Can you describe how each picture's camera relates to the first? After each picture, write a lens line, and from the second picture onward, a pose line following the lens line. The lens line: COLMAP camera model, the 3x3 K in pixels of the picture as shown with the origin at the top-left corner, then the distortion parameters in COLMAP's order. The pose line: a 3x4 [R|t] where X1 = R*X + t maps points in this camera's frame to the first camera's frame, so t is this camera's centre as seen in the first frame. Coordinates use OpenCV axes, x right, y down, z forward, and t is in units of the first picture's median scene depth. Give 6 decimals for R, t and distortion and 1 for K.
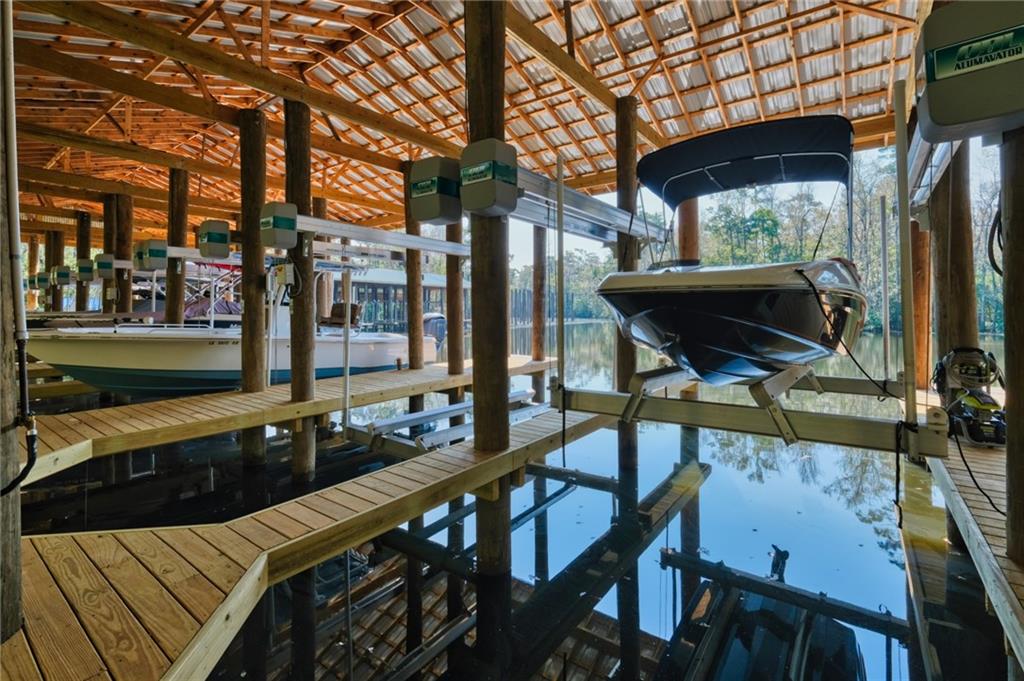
lens RADIAL K [[475.0, 0, 509.4], [0, 475.0, 381.7], [0, 0, 1]] dist [0.015740, -0.000005]
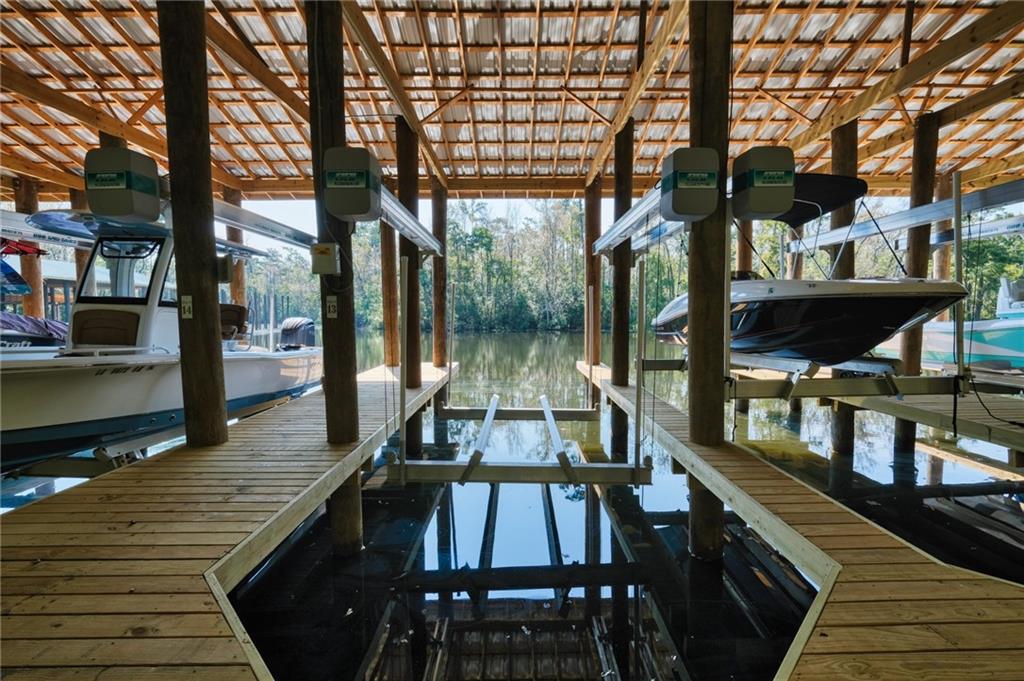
lens RADIAL K [[447.7, 0, 512.0], [0, 447.7, 340.5], [0, 0, 1]] dist [-0.002206, 0.000147]
pose [[0.788056, -0.037340, 0.614469, -0.116173], [0.095193, 0.993544, -0.061709, -0.008475], [-0.608198, 0.107123, 0.786523, 0.080258]]
